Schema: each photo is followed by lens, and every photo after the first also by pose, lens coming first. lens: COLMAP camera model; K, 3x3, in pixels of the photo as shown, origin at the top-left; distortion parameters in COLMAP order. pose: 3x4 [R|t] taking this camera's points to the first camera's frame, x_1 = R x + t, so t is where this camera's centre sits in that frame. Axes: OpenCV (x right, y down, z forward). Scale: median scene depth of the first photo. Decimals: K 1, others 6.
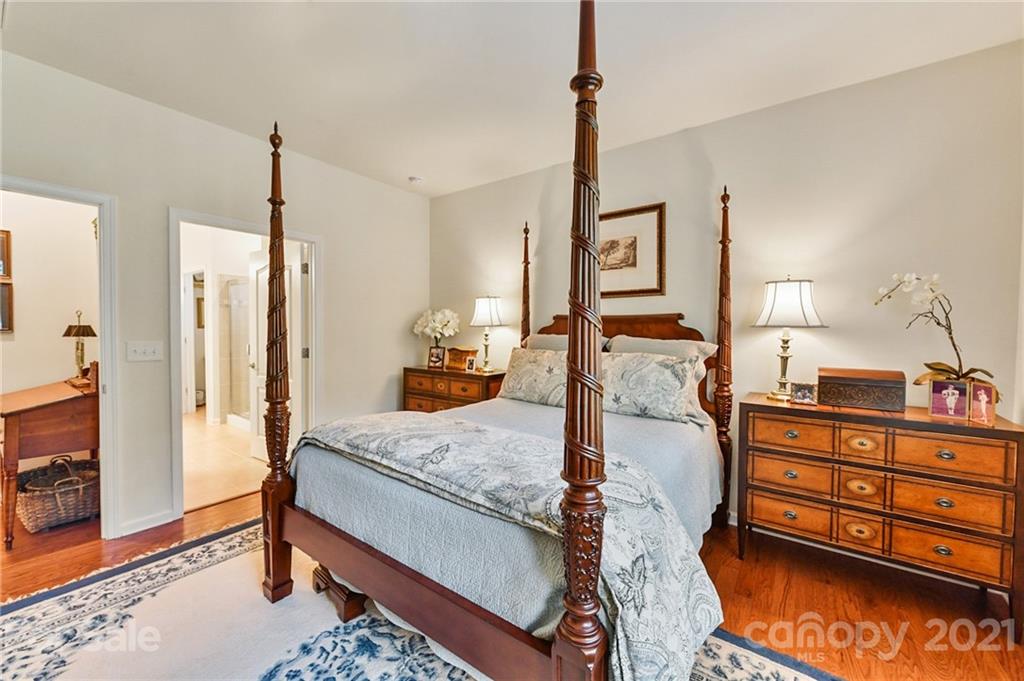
lens RADIAL K [[400.2, 0, 508.4], [0, 400.2, 335.1], [0, 0, 1]] dist [0.000028, -0.000305]
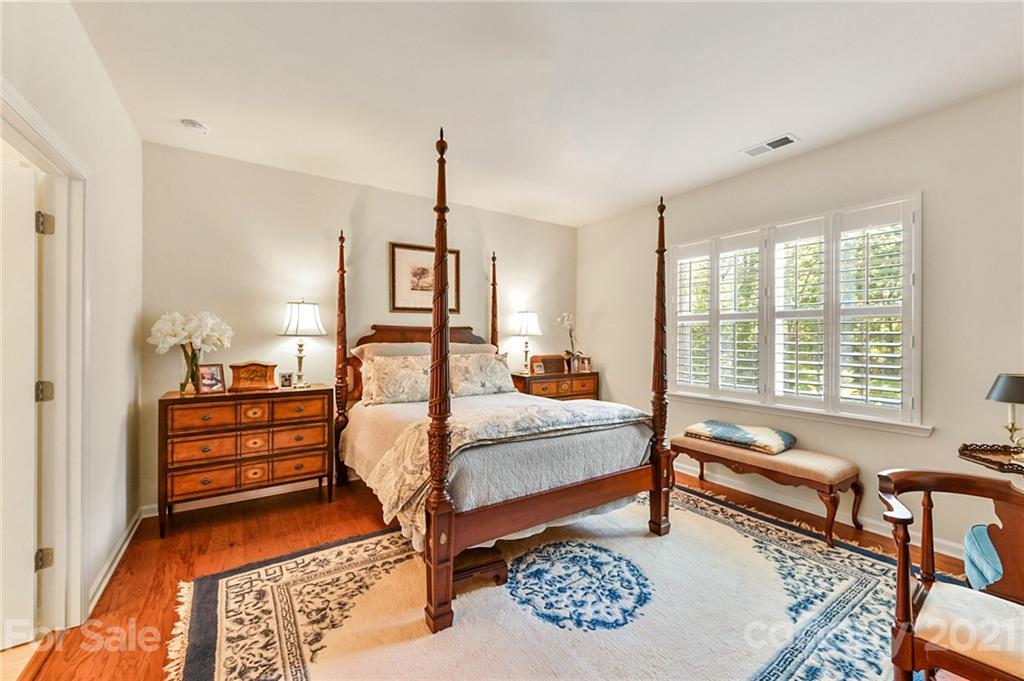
lens RADIAL K [[400.2, 0, 508.4], [0, 400.2, 335.1], [0, 0, 1]] dist [0.000028, -0.000305]
pose [[0.346645, -0.003664, 0.937989, -0.991906], [0.019891, 0.999796, -0.003446, -0.015117], [-0.937785, 0.019852, 0.346647, 0.362906]]
